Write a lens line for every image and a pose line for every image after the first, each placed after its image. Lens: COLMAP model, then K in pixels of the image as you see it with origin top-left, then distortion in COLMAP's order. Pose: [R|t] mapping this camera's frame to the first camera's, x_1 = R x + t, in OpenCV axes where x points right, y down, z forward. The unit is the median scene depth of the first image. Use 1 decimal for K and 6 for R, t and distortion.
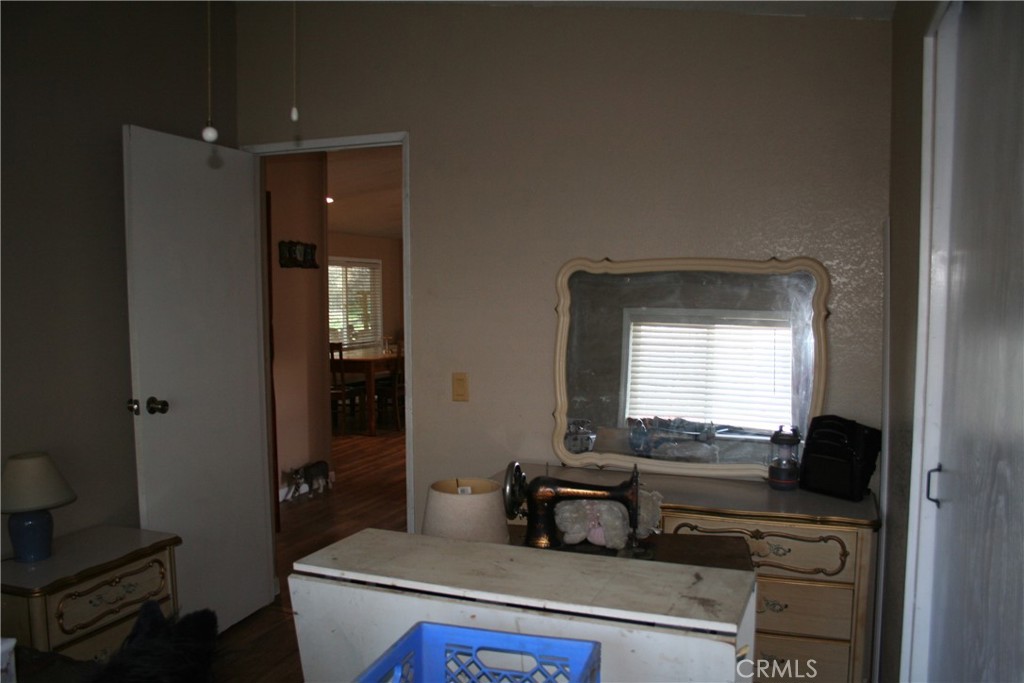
lens RADIAL K [[847.4, 0, 510.3], [0, 847.4, 363.7], [0, 0, 1]] dist [-0.123348, 0.014867]
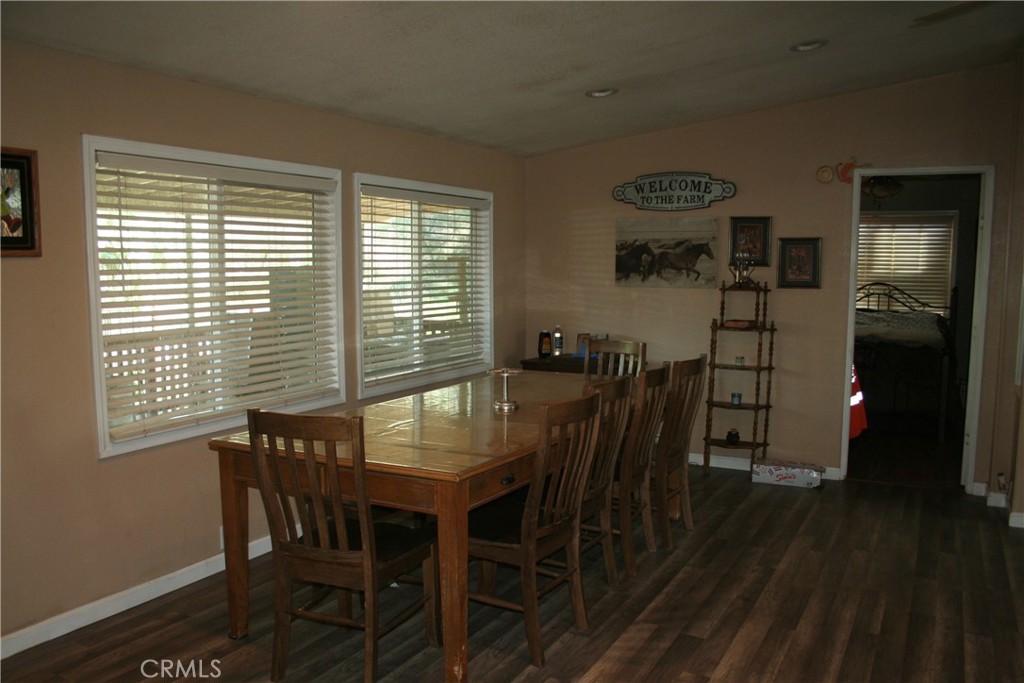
lens RADIAL K [[847.4, 0, 510.3], [0, 847.4, 363.7], [0, 0, 1]] dist [-0.123348, 0.014867]
pose [[0.991884, 0.023257, -0.124997, -0.080301], [-0.018641, 0.999105, 0.037978, -0.042008], [0.125769, -0.035339, 0.991430, 0.519825]]
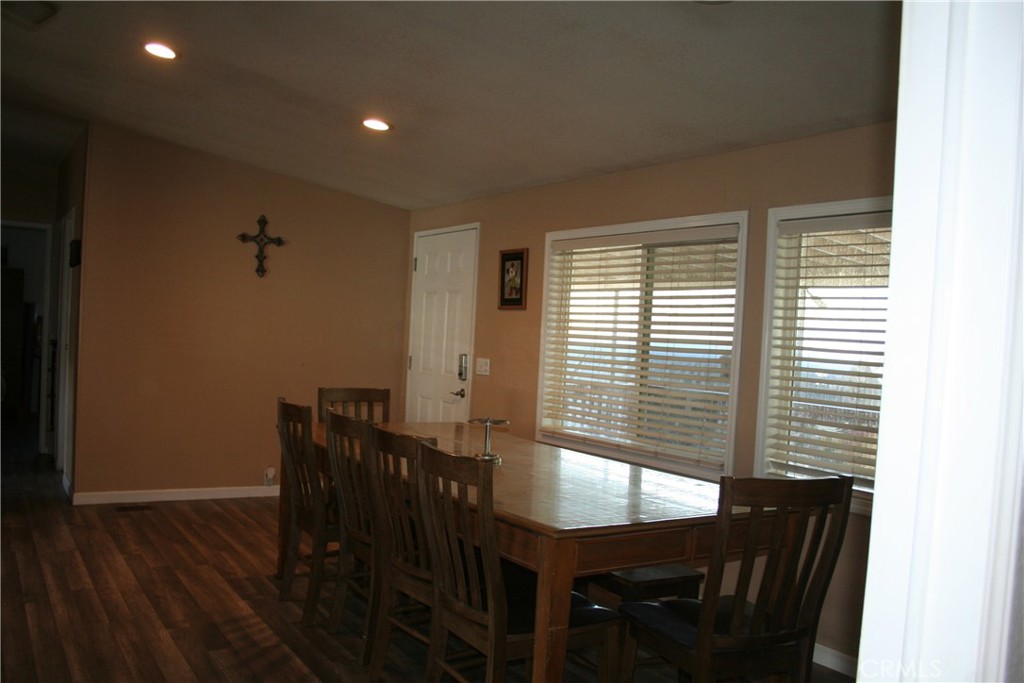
lens RADIAL K [[847.4, 0, 510.3], [0, 847.4, 363.7], [0, 0, 1]] dist [-0.123348, 0.014867]
pose [[-0.587349, -0.000744, -0.809334, 0.118863], [-0.117084, 0.989558, 0.084061, -0.072747], [0.800820, 0.144133, -0.581303, 1.034986]]
